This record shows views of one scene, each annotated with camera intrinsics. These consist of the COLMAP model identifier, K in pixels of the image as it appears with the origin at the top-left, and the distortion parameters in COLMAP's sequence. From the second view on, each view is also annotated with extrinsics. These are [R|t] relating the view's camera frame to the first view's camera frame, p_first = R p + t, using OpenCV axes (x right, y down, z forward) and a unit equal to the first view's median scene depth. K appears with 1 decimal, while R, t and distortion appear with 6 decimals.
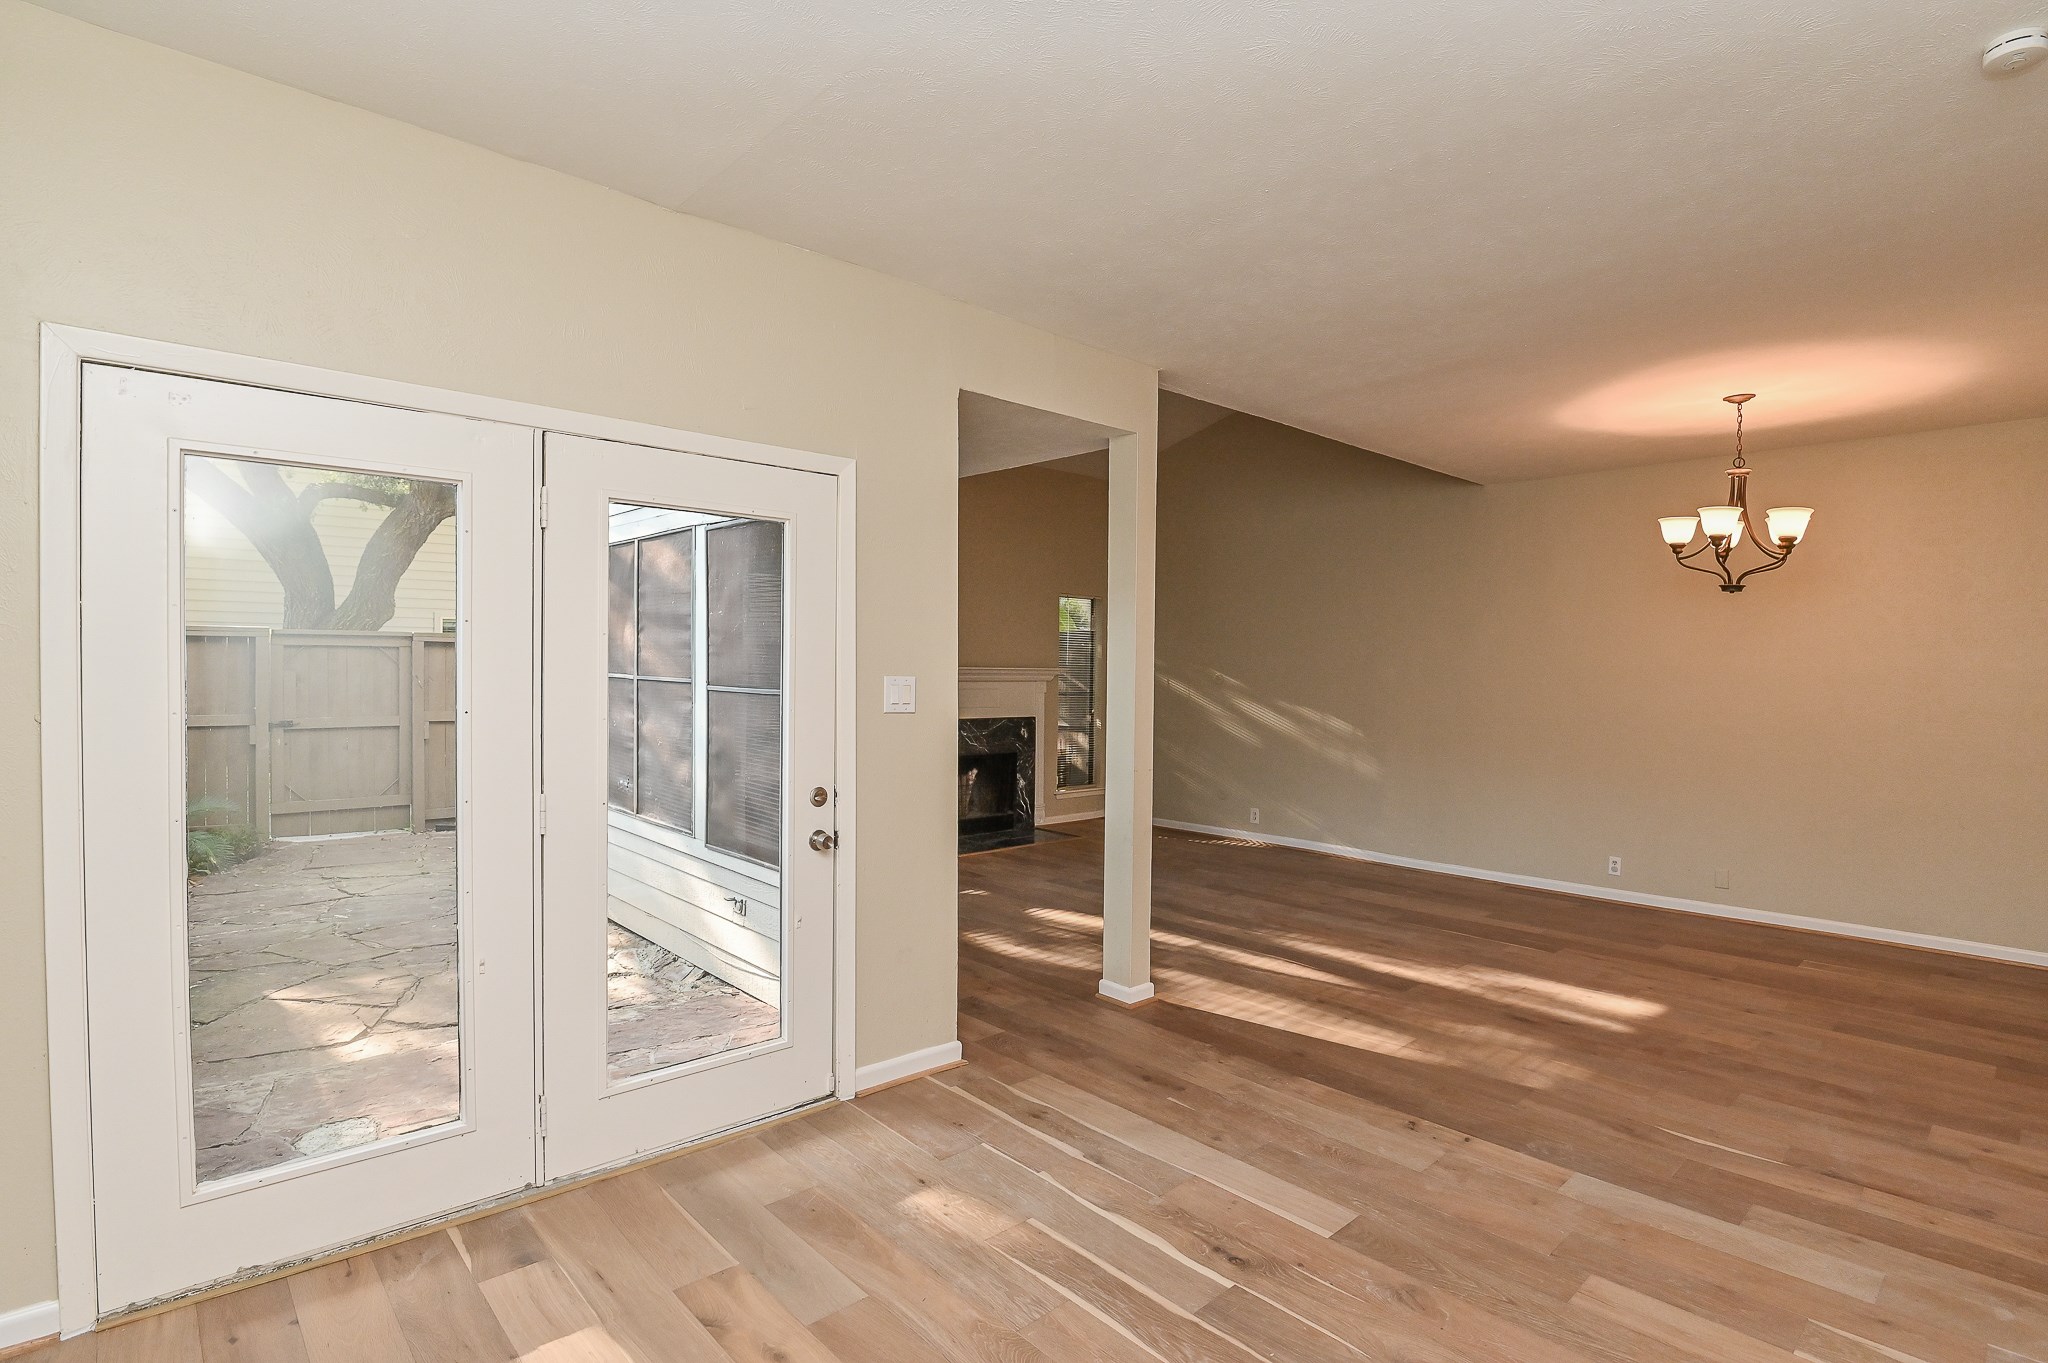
lens RADIAL K [[1011.8, 0, 1030.5], [0, 1011.8, 678.4], [0, 0, 1]] dist [-0.034407, 0.000212]
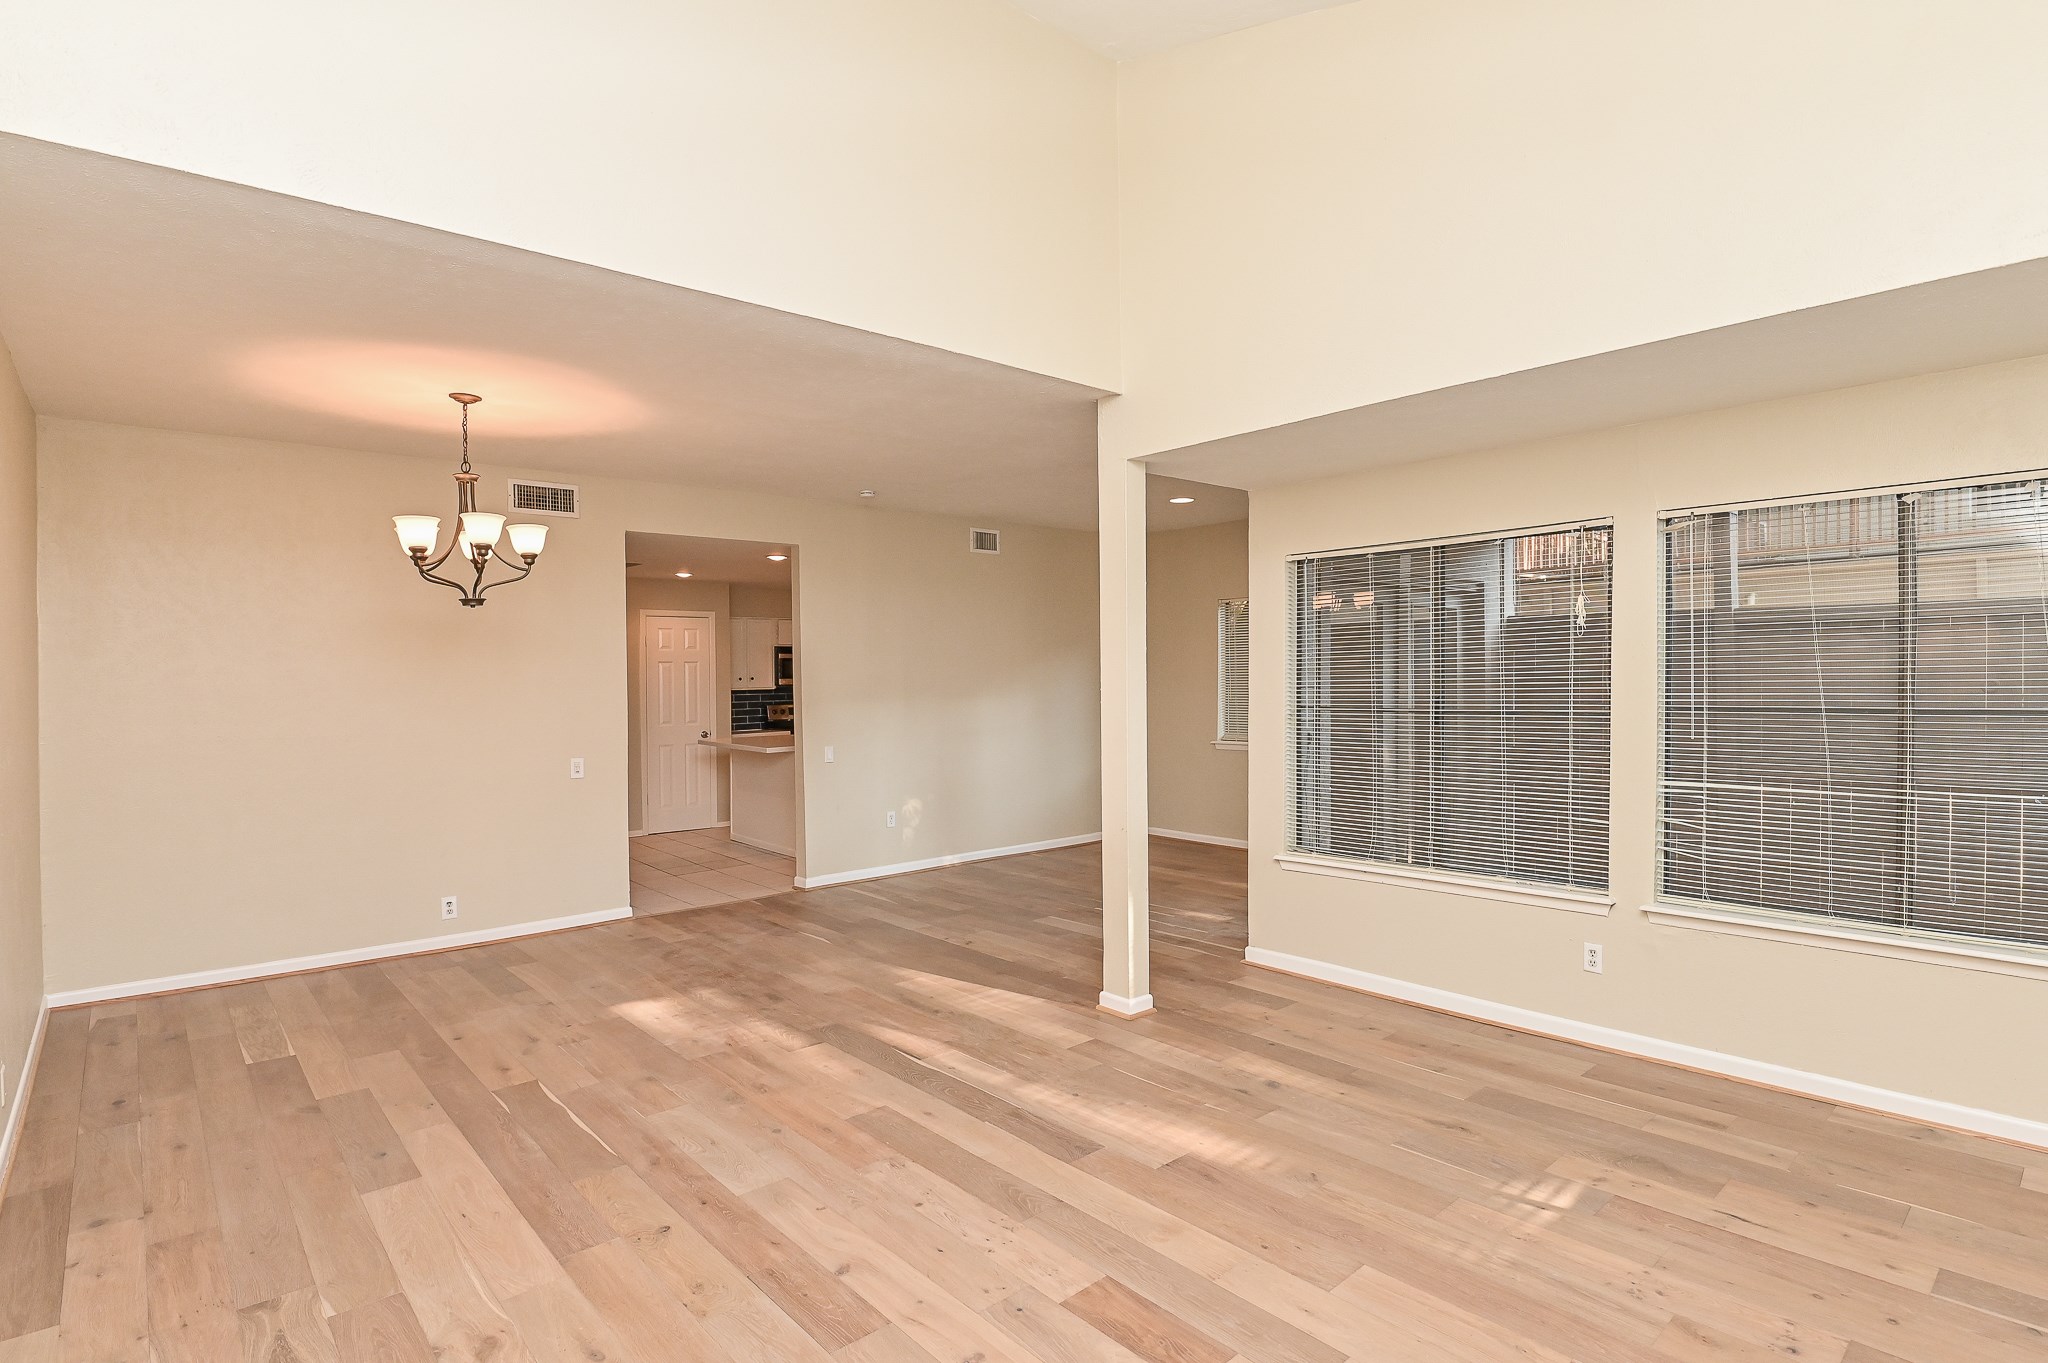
lens RADIAL K [[1011.8, 0, 1030.0], [0, 1011.8, 687.9], [0, 0, 1]] dist [-0.034407, 0.000212]
pose [[-0.999661, -0.004519, 0.025630, 0.151920], [-0.003722, 0.999510, 0.031076, -0.040211], [-0.025758, 0.030970, -0.999188, 1.838380]]
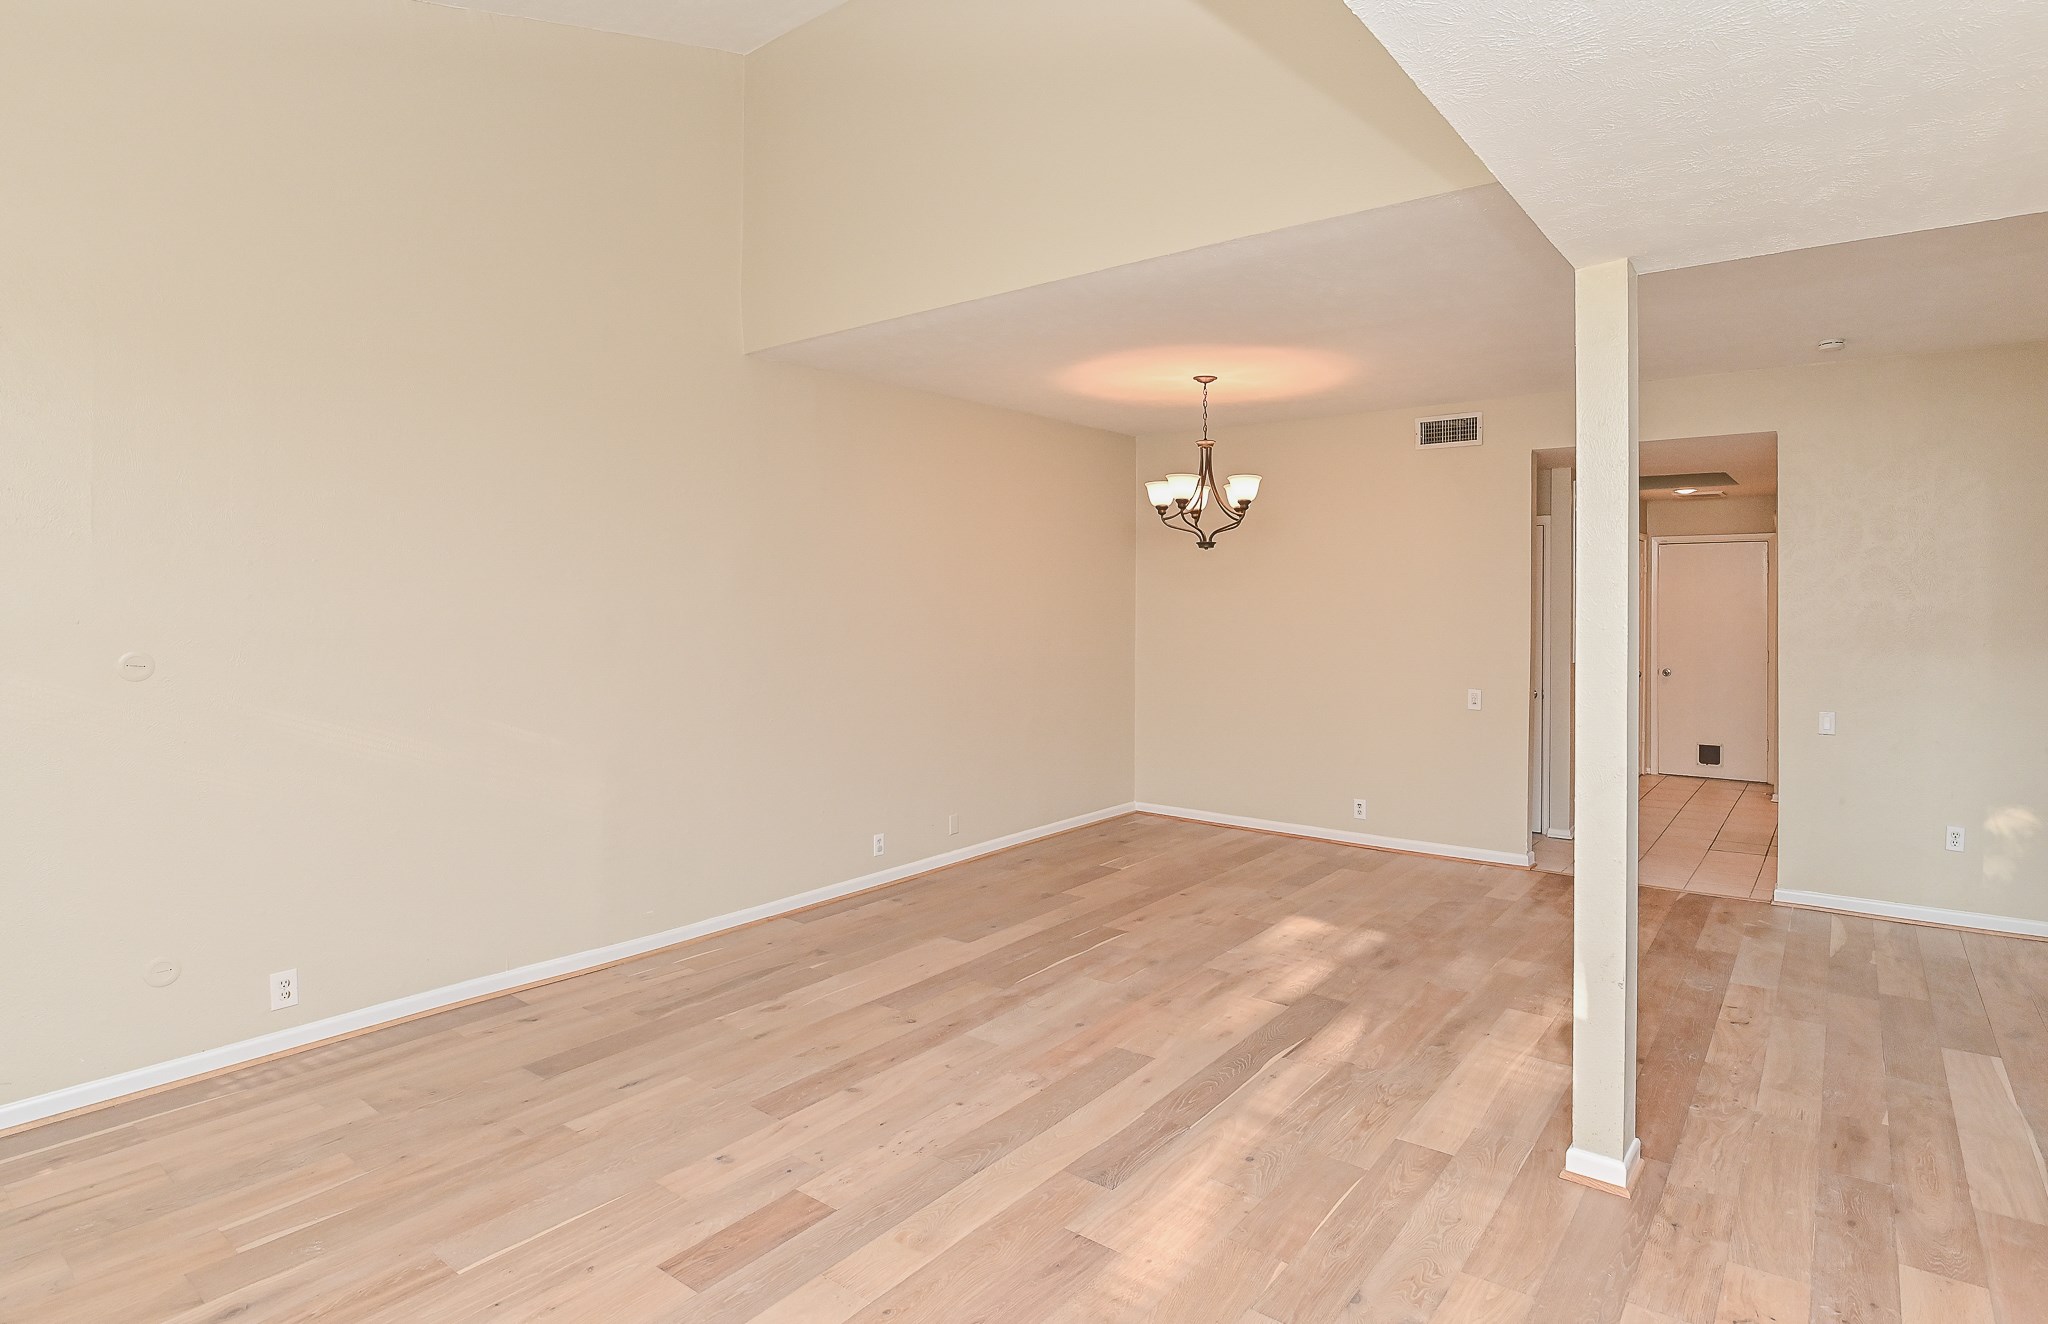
lens RADIAL K [[1042.6, 0, 1085.2], [0, 1042.6, 603.2], [0, 0, 1]] dist [-0.024780, -0.002801]
pose [[-0.184442, -0.012909, 0.982759, -0.423420], [0.011194, 0.999821, 0.015234, -0.042141], [-0.982780, 0.013811, -0.184264, 1.296260]]
